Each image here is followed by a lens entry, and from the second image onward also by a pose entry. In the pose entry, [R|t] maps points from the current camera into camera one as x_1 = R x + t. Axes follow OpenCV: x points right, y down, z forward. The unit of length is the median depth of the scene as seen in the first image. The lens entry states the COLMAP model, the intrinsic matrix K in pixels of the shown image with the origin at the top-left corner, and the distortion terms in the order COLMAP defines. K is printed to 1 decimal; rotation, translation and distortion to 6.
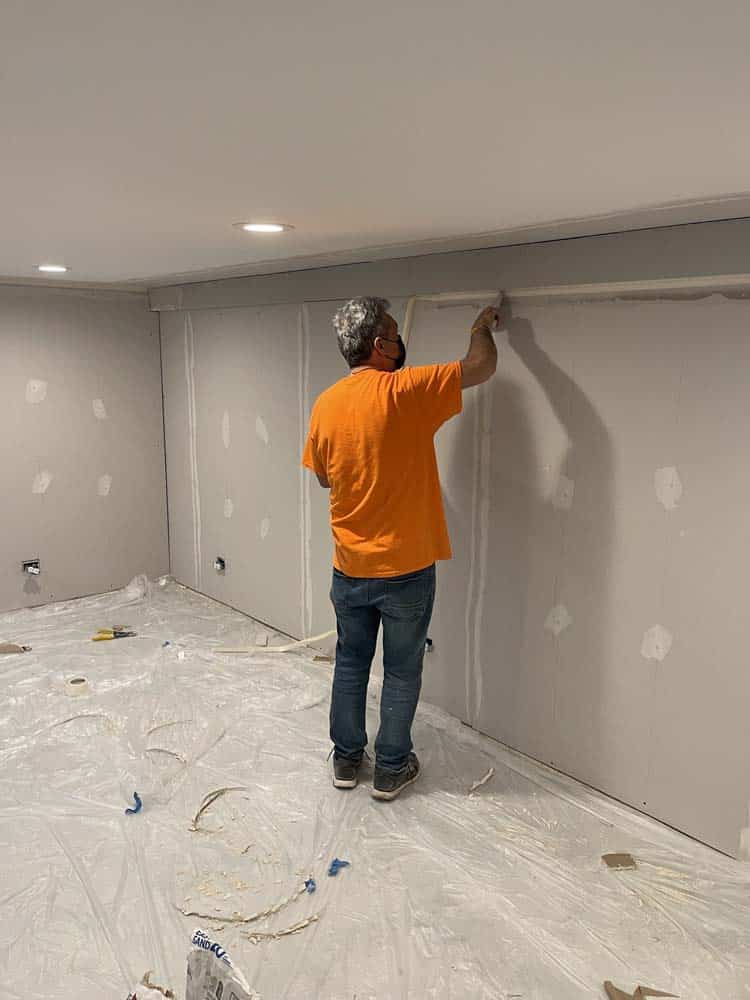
lens RADIAL K [[780.0, 0, 376.9], [0, 780.0, 506.9], [0, 0, 1]] dist [0.055078, -0.002077]
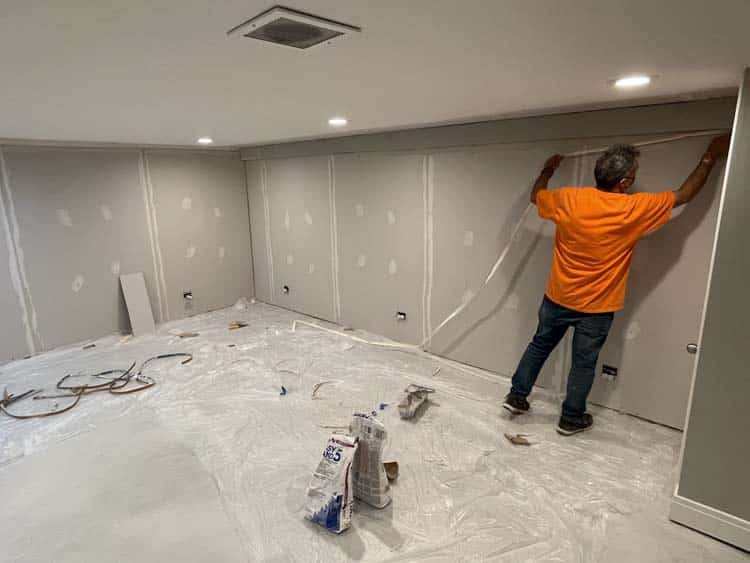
lens RADIAL K [[443.1, 0, 375.0], [0, 443.1, 281.5], [0, 0, 1]] dist [0.001894, -0.001110]
pose [[0.992603, -0.053491, 0.108982, -0.123080], [0.050032, 0.998161, 0.034228, 0.033990], [-0.110612, -0.028522, 0.993454, -0.159611]]
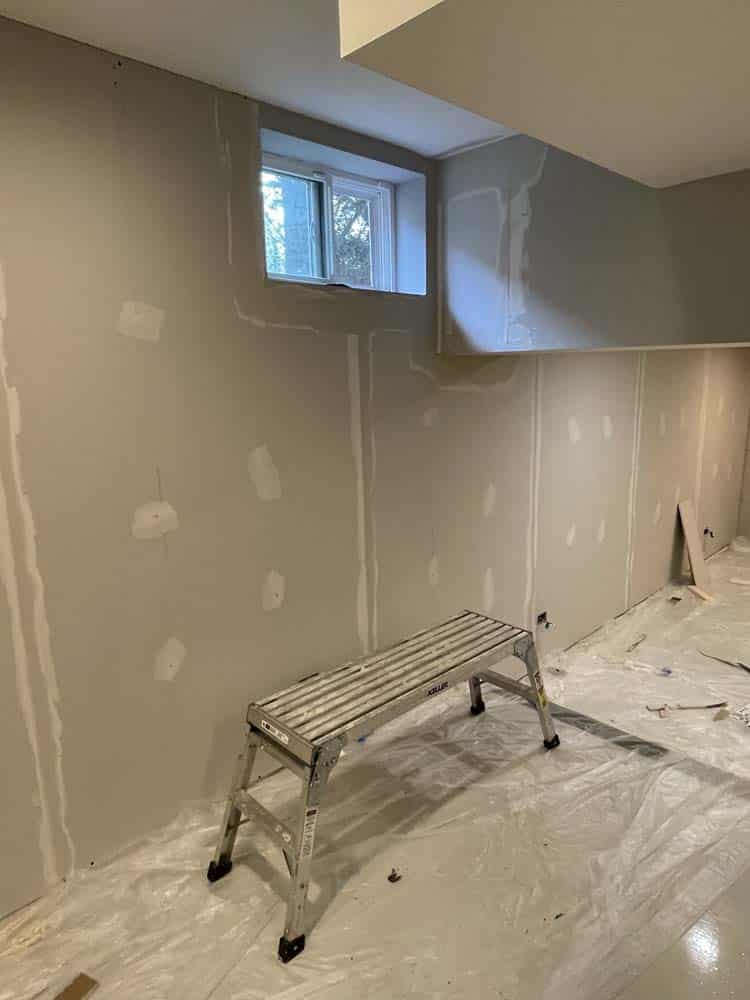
lens RADIAL K [[609.6, 0, 375.0], [0, 609.6, 500.0], [0, 0, 1]] dist [-0.004245, -0.000498]
pose [[0.998104, -0.045918, 0.040987, -1.319538], [0.045785, 0.998943, 0.004173, -0.012983], [-0.041135, -0.002288, 0.999151, -0.068792]]
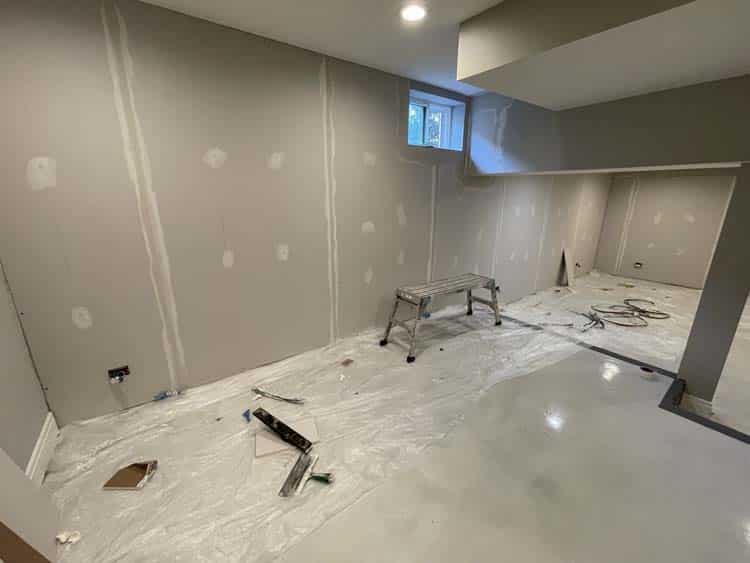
lens RADIAL K [[308.2, 0, 375.0], [0, 308.2, 281.5], [0, 0, 1]] dist [0.000301, 0.000098]
pose [[0.997489, 0.010713, -0.070004, -1.402738], [-0.005405, 0.997126, 0.075572, 0.067633], [0.070612, -0.075004, 0.994680, -0.305637]]
